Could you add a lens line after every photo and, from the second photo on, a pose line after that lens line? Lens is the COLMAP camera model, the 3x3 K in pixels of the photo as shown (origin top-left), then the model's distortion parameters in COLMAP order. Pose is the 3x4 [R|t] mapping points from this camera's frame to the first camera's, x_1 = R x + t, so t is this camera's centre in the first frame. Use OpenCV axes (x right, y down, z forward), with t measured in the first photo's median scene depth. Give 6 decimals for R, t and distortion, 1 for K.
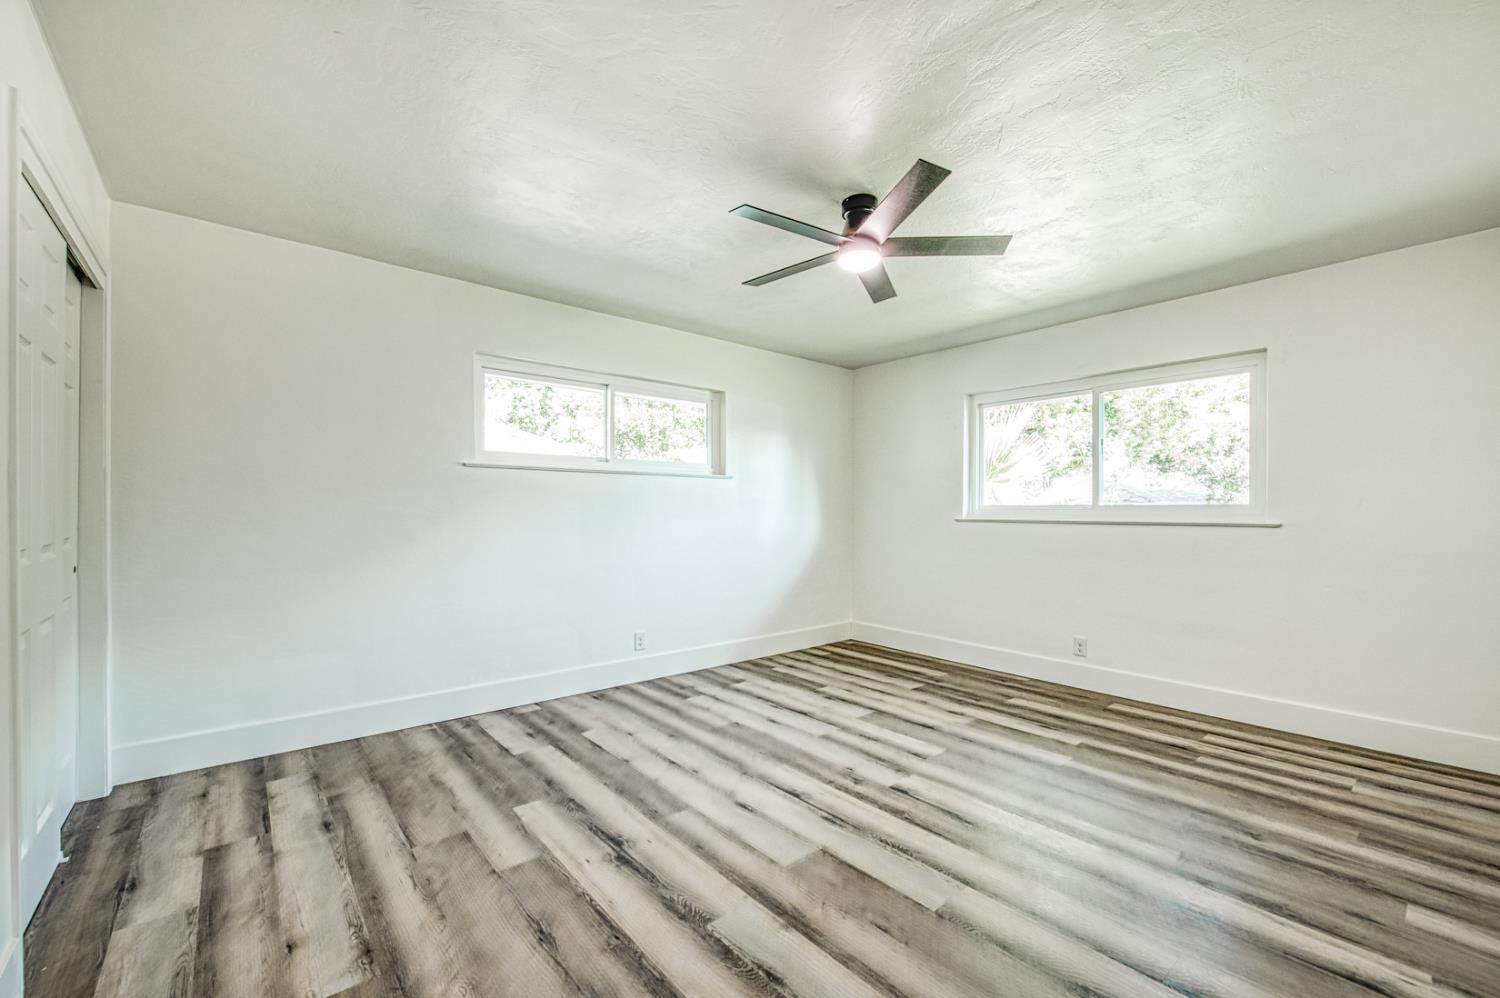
lens RADIAL K [[610.9, 0, 748.9], [0, 610.9, 511.2], [0, 0, 1]] dist [-0.001985, -0.000423]
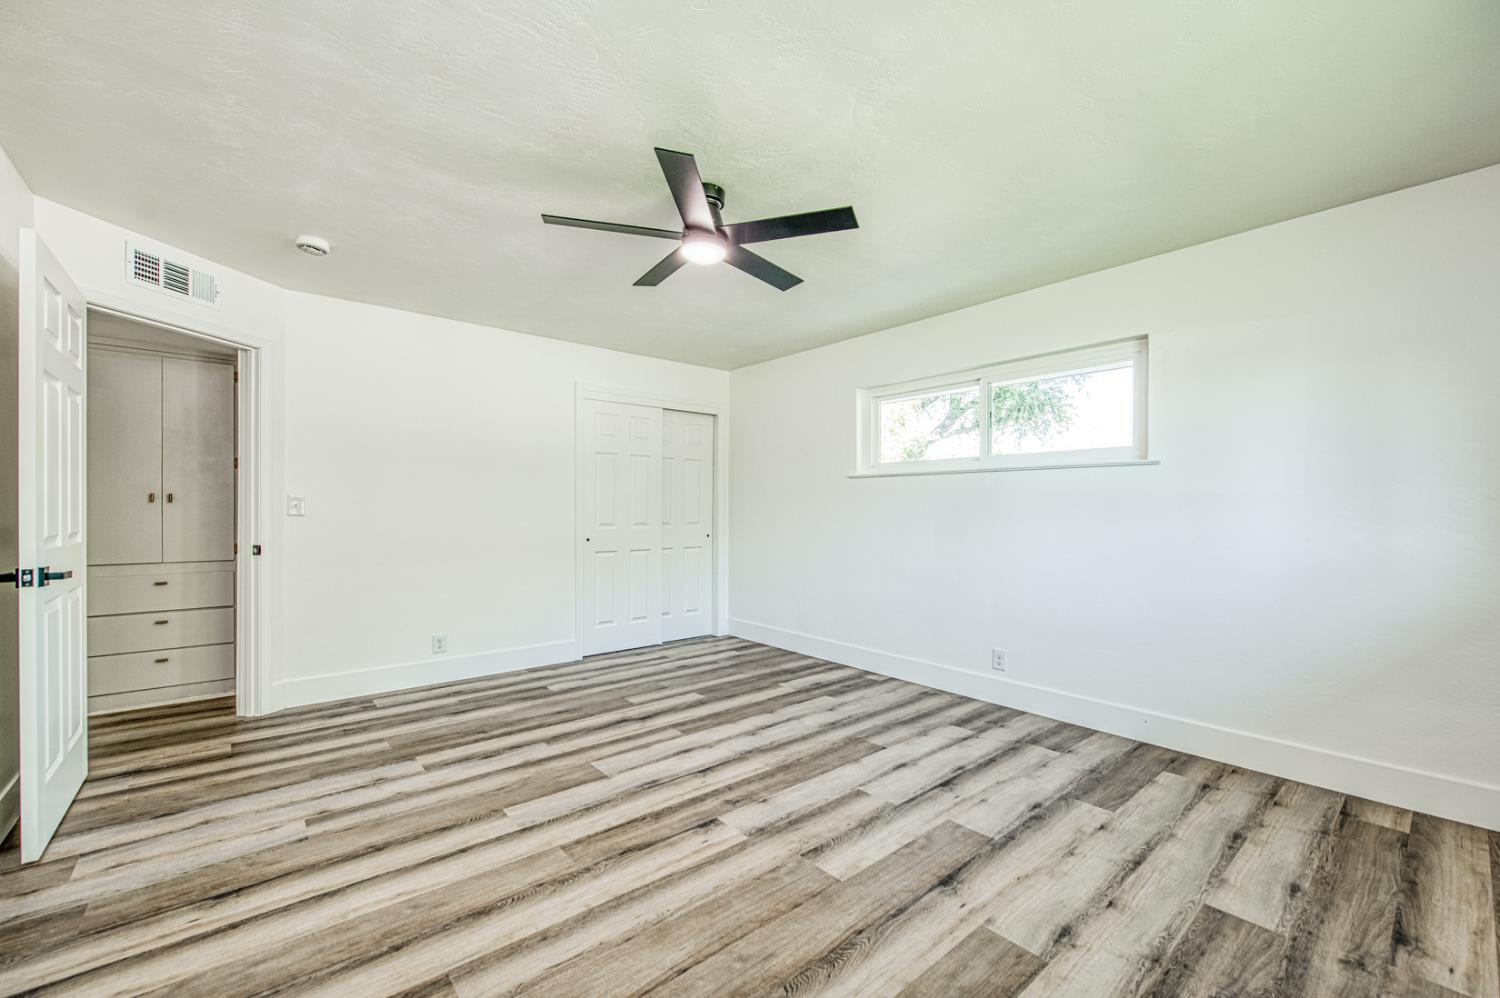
lens RADIAL K [[610.9, 0, 748.9], [0, 610.9, 511.2], [0, 0, 1]] dist [-0.001985, -0.000423]
pose [[-0.001194, -0.002671, -0.999996, 0.894747], [-0.004852, 0.999985, -0.002665, 0.014303], [0.999988, 0.004849, -0.001207, 0.852269]]
